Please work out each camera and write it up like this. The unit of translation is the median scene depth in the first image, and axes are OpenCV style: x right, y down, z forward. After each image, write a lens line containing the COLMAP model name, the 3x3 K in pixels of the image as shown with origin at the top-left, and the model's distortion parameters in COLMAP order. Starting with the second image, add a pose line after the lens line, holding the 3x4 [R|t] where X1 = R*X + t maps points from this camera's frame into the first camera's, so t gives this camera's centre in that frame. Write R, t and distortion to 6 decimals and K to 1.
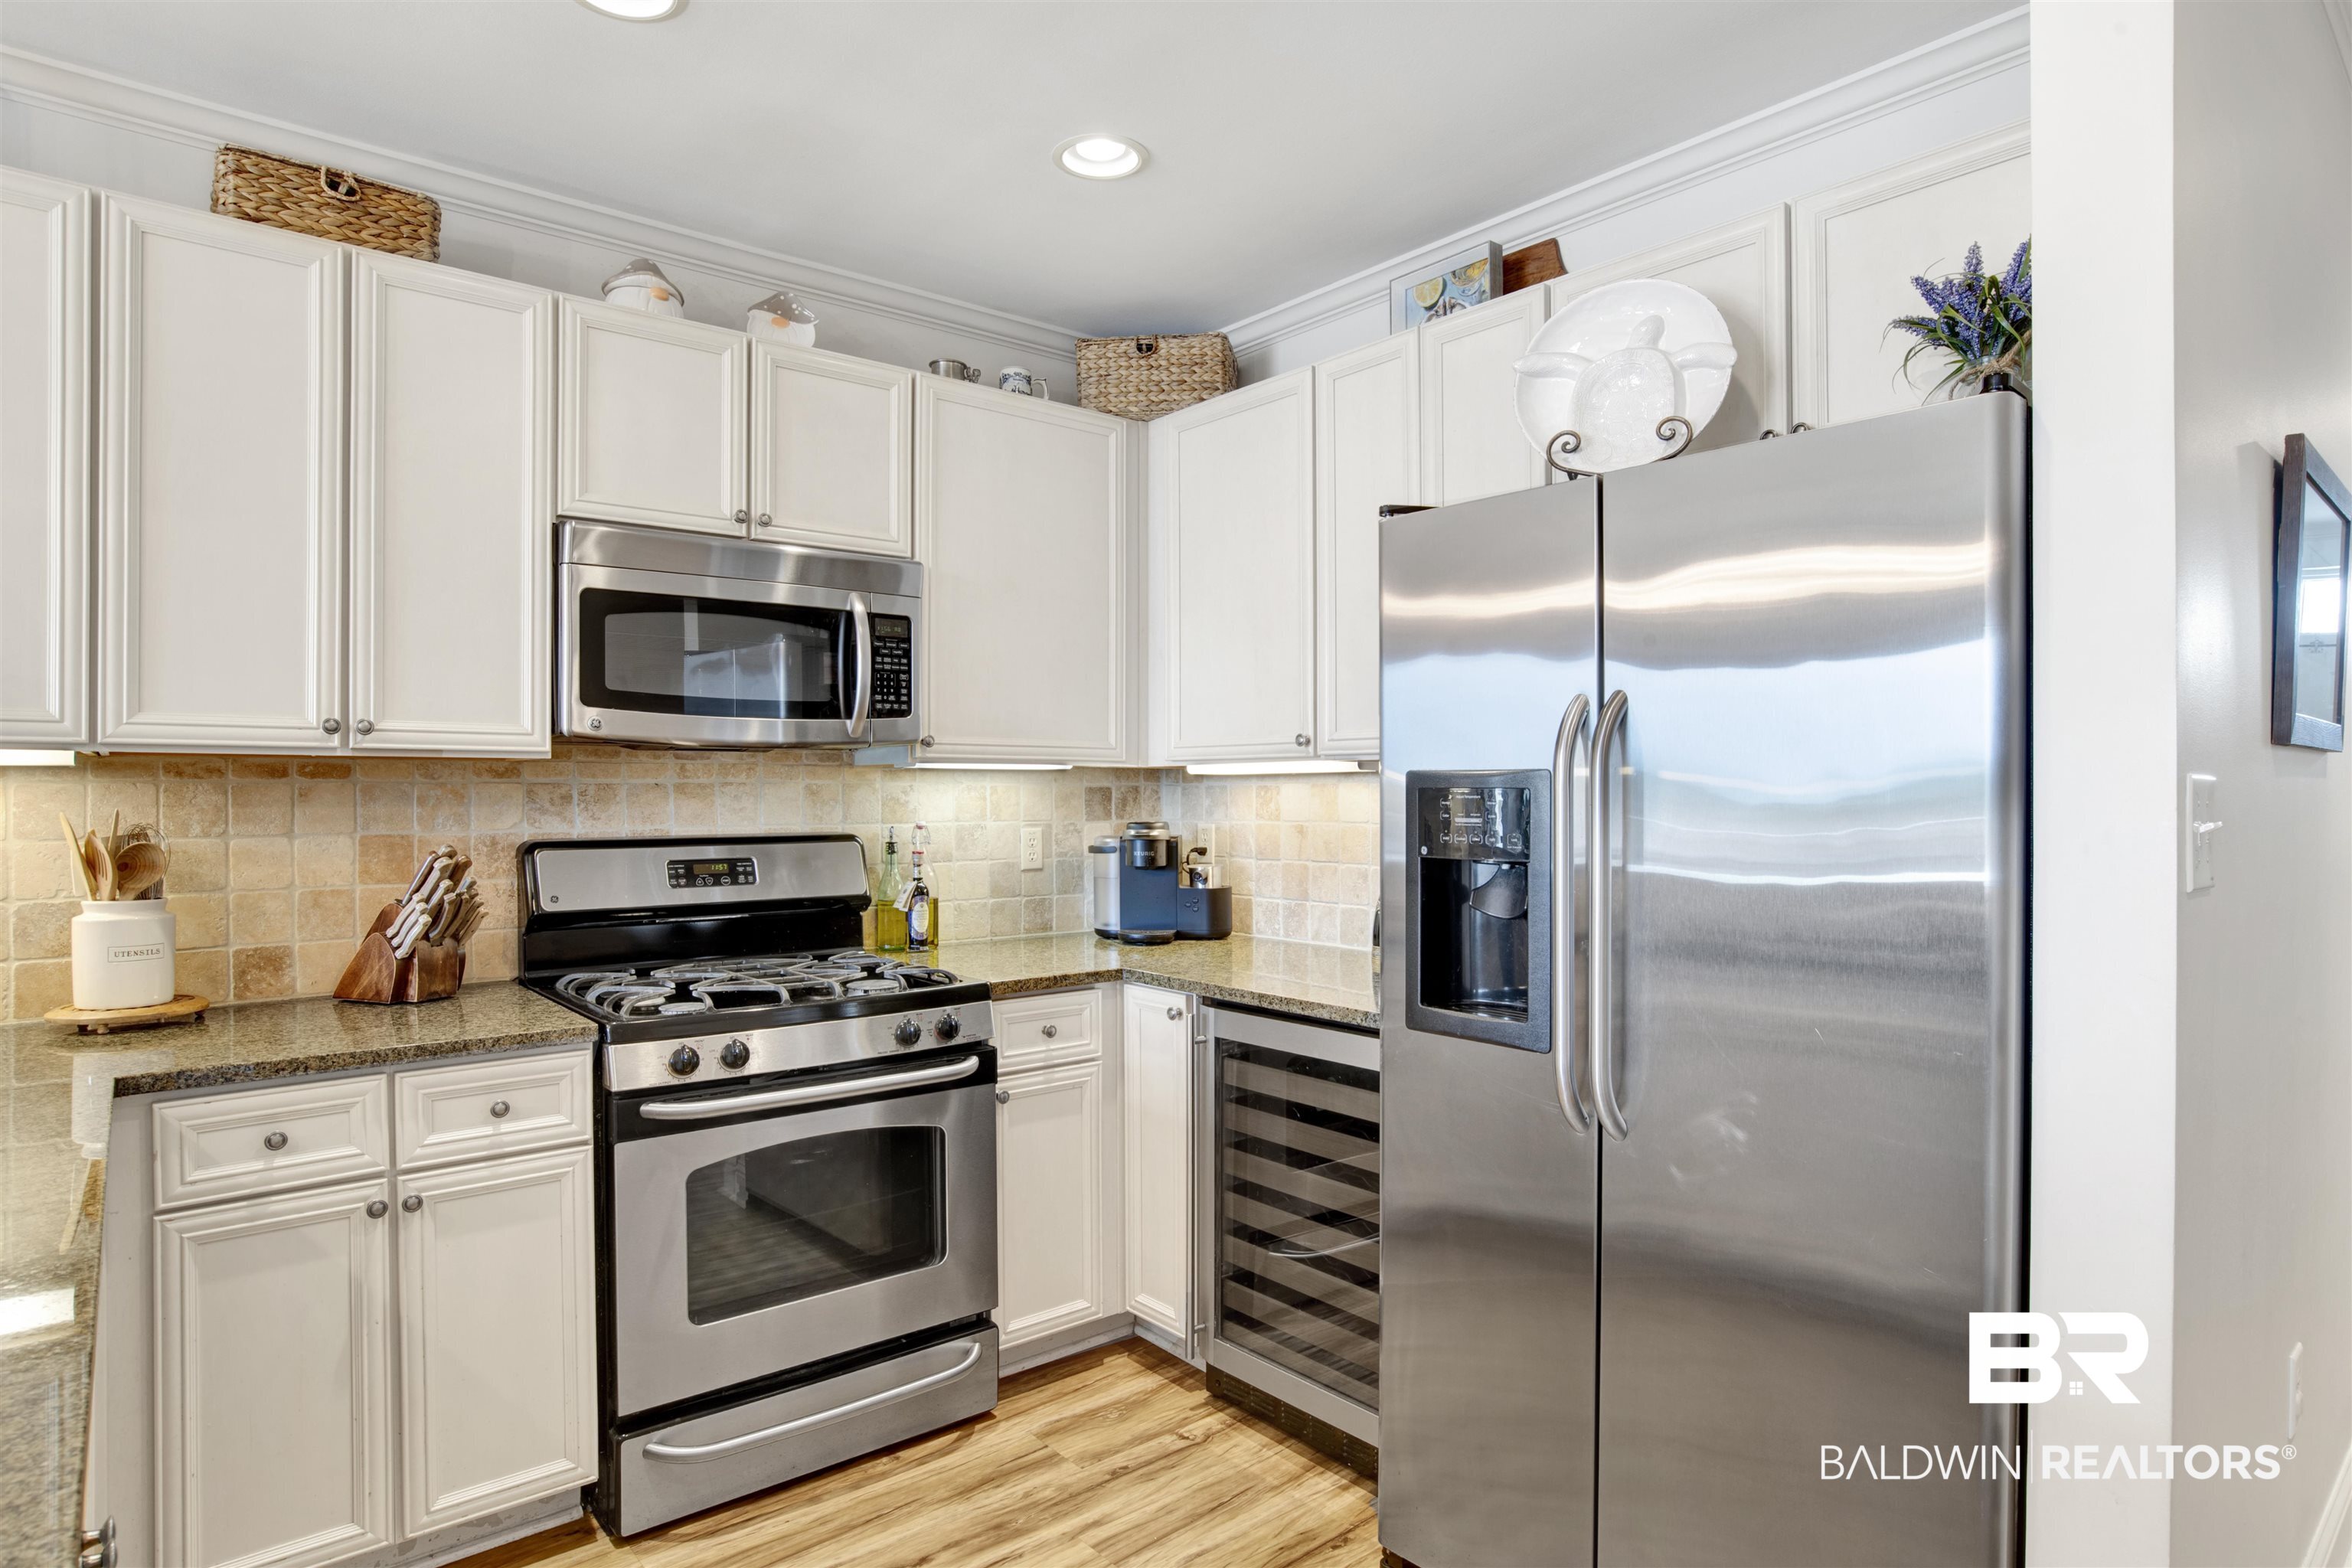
lens RADIAL K [[1244.6, 0, 1195.2], [0, 1244.6, 799.1], [0, 0, 1]] dist [-0.061038, 0.016157]
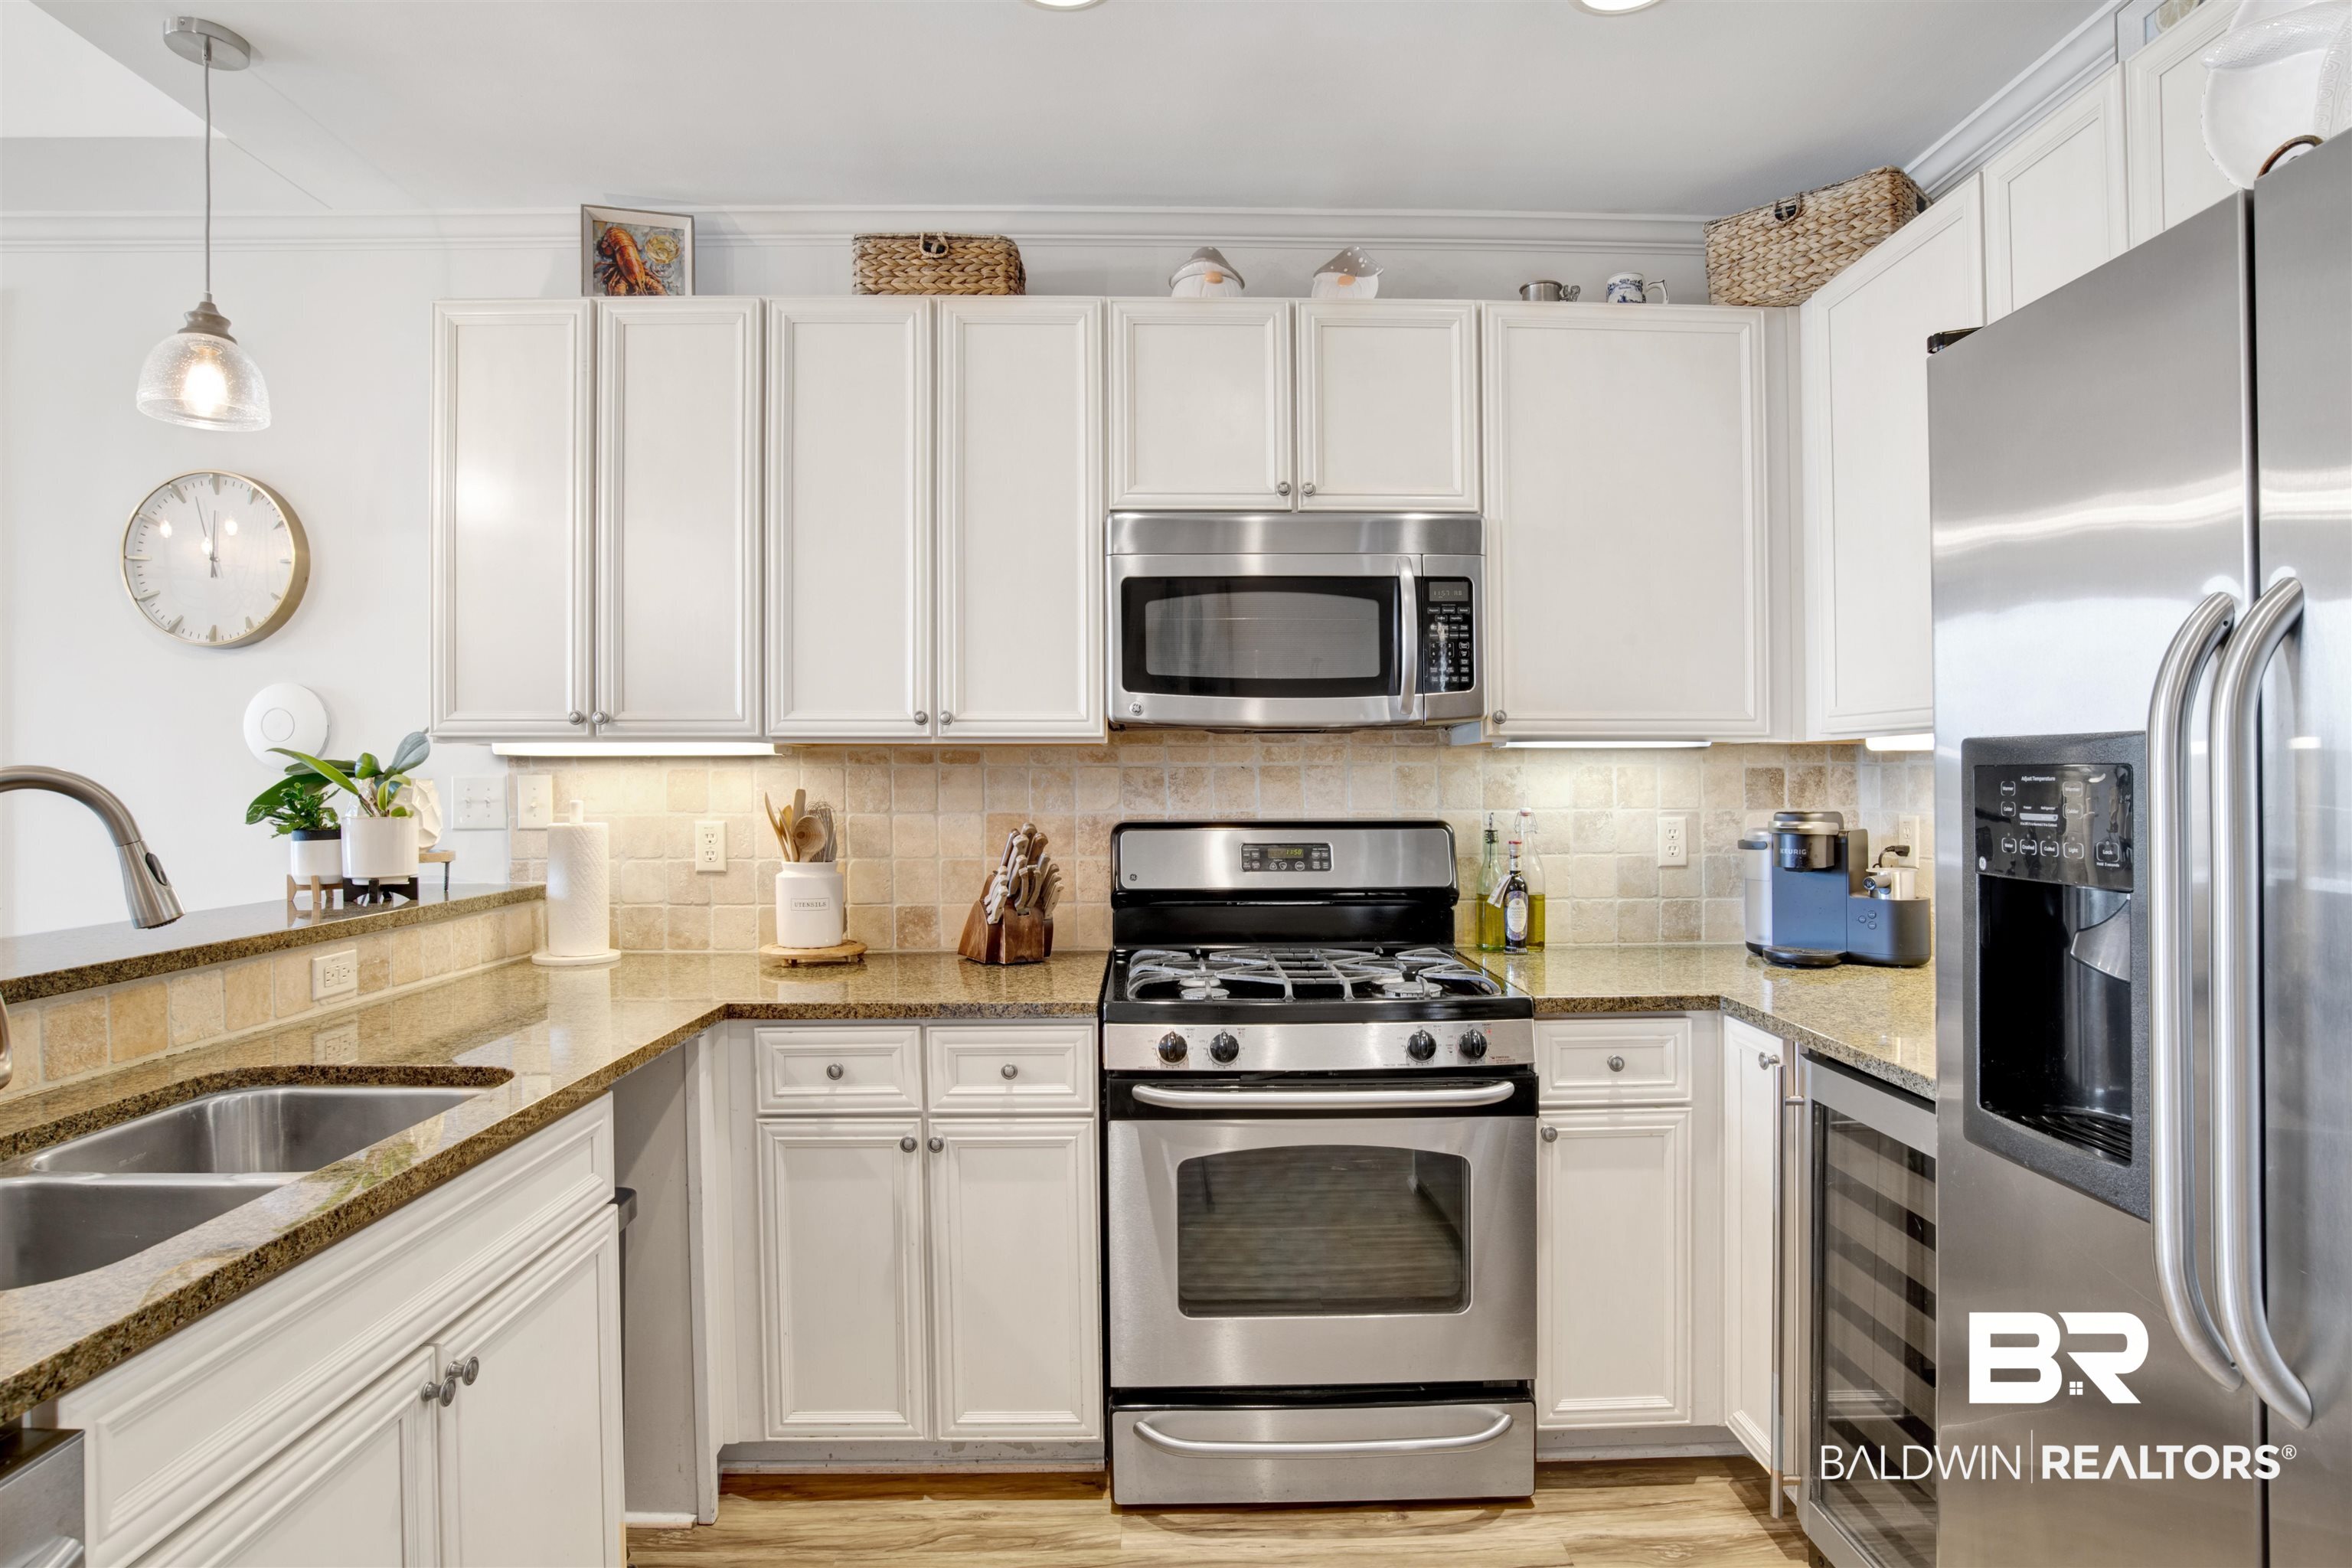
lens RADIAL K [[1244.6, 0, 1195.1], [0, 1244.6, 790.9], [0, 0, 1]] dist [-0.061038, 0.016157]
pose [[0.784173, 0.003742, -0.620531, 0.185657], [-0.001683, 0.999991, 0.003903, 0.003844], [0.620540, -0.002017, 0.784172, 0.201640]]
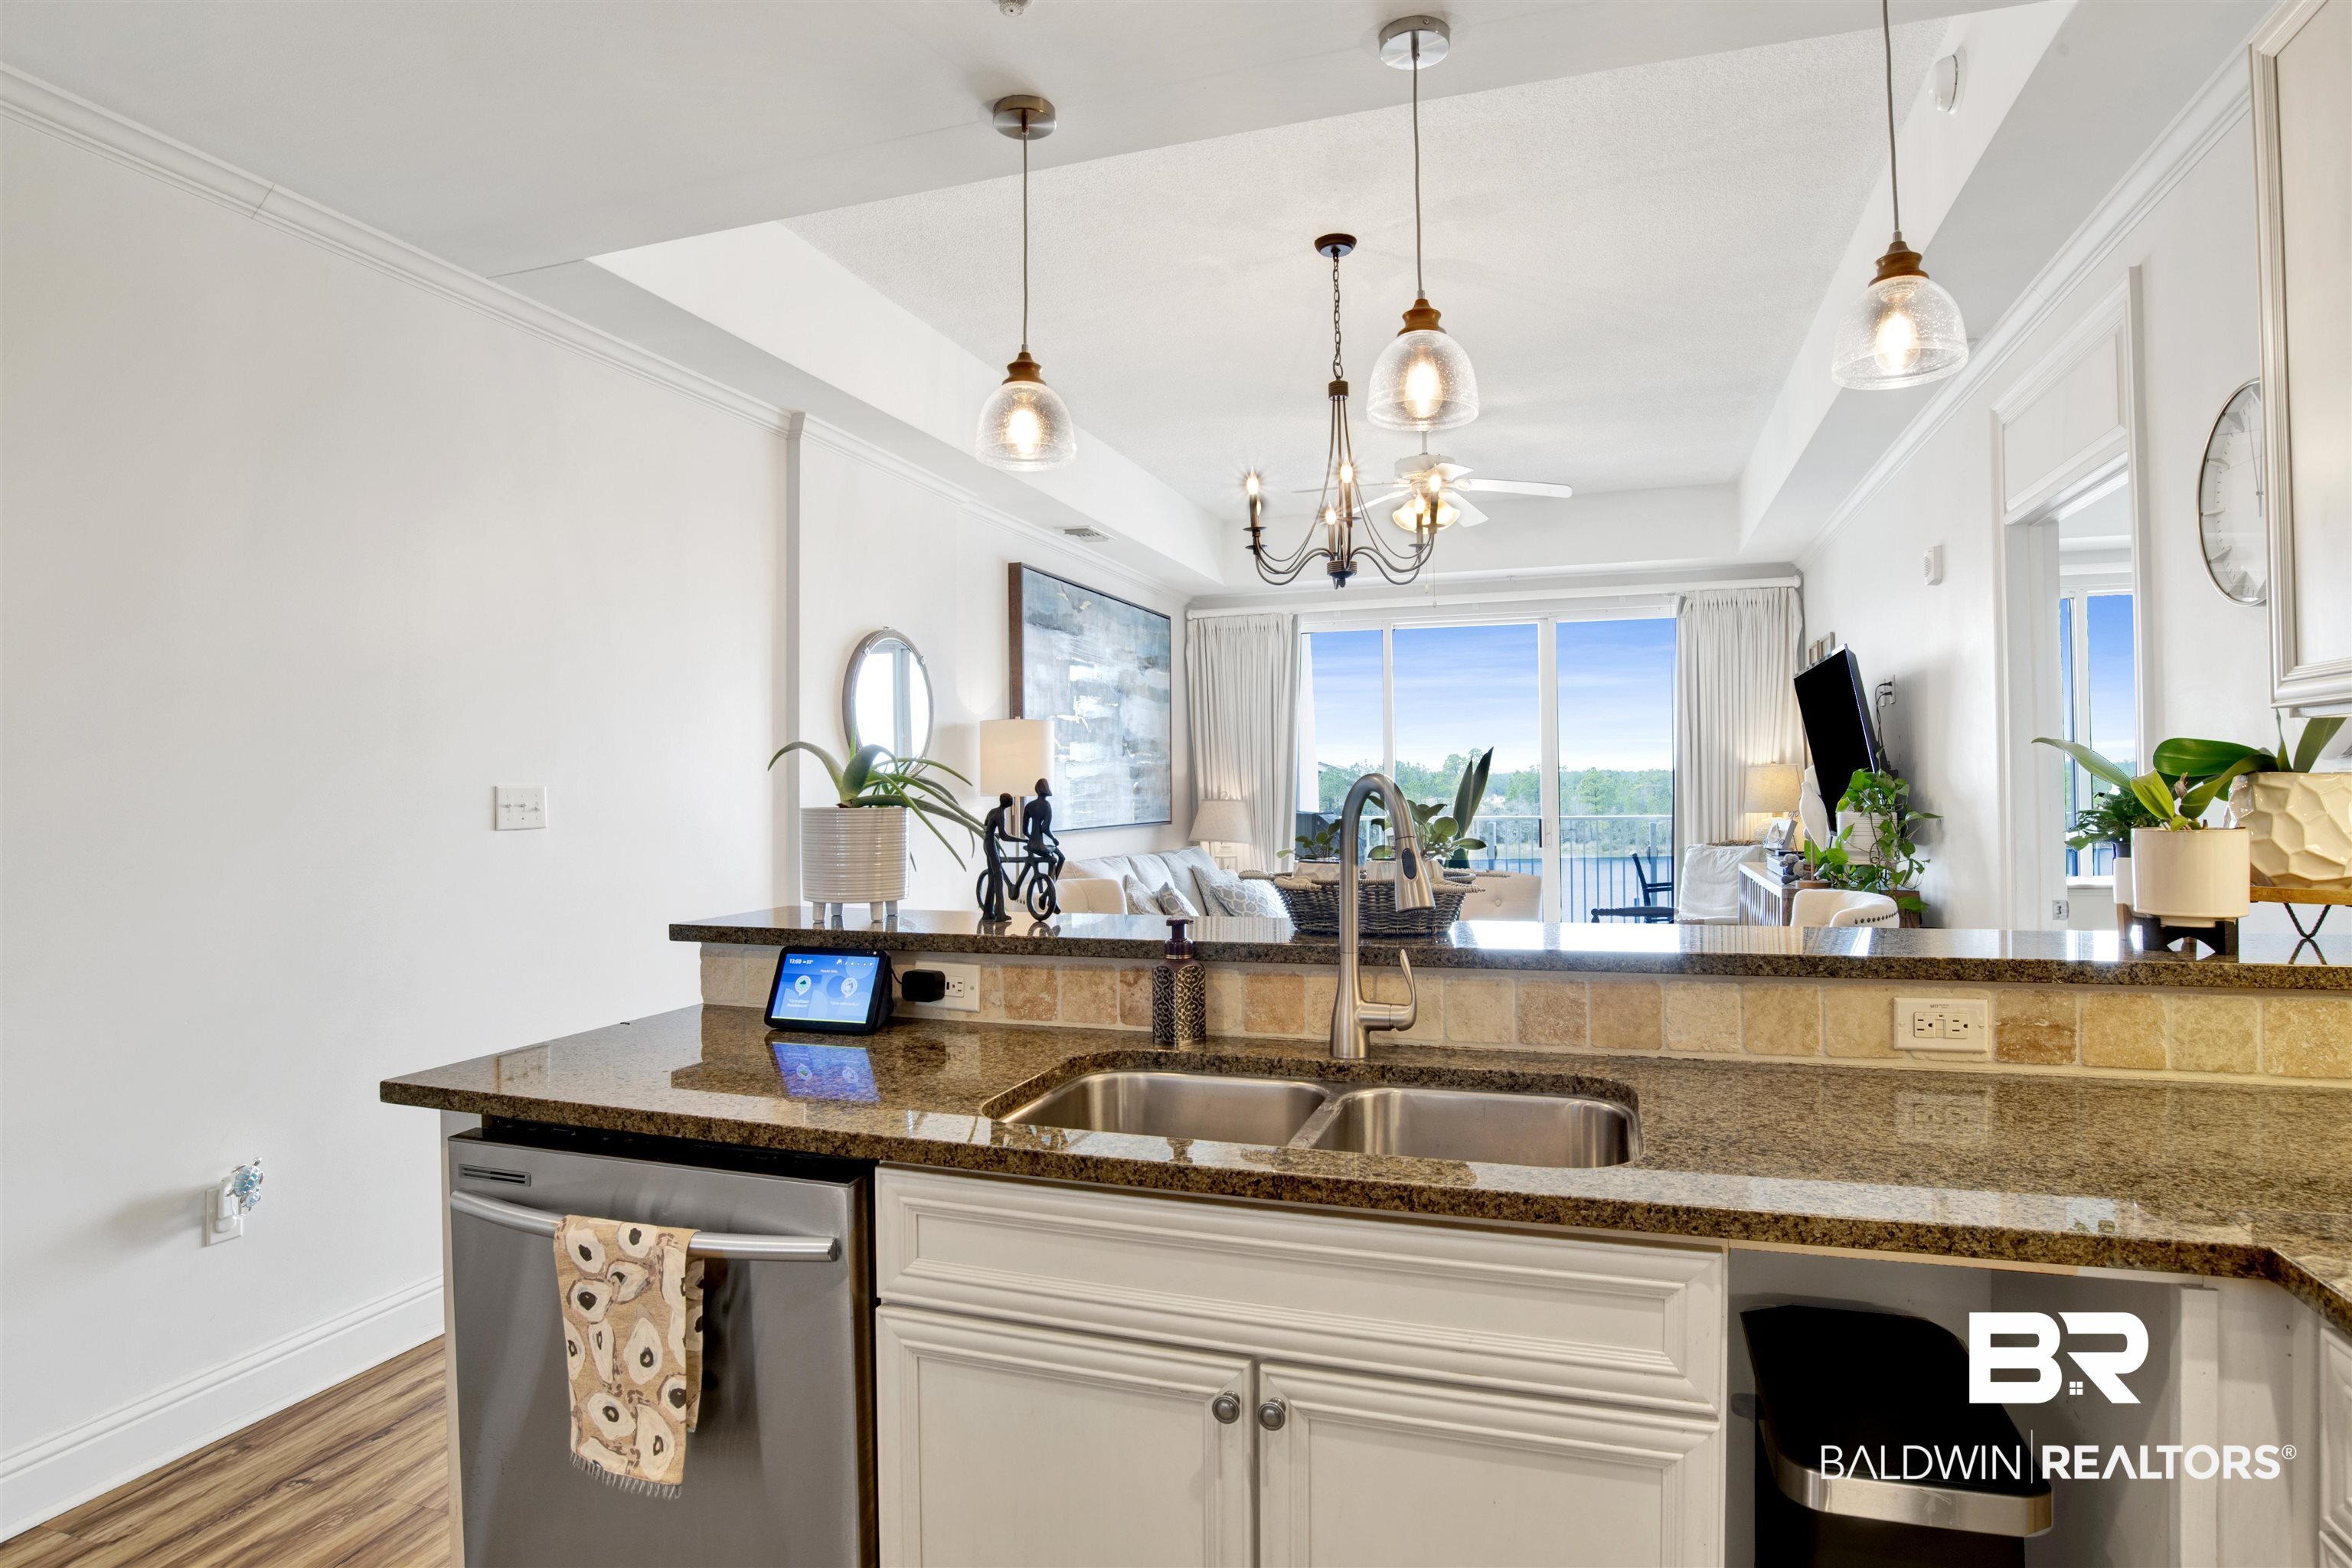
lens RADIAL K [[1244.6, 0, 1159.9], [0, 1244.6, 782.5], [0, 0, 1]] dist [-0.061038, 0.016157]
pose [[-0.857783, 0.005691, -0.513980, -0.092155], [0.008354, 0.999961, -0.002869, 0.001649], [0.513944, -0.006755, -0.857797, 0.827491]]
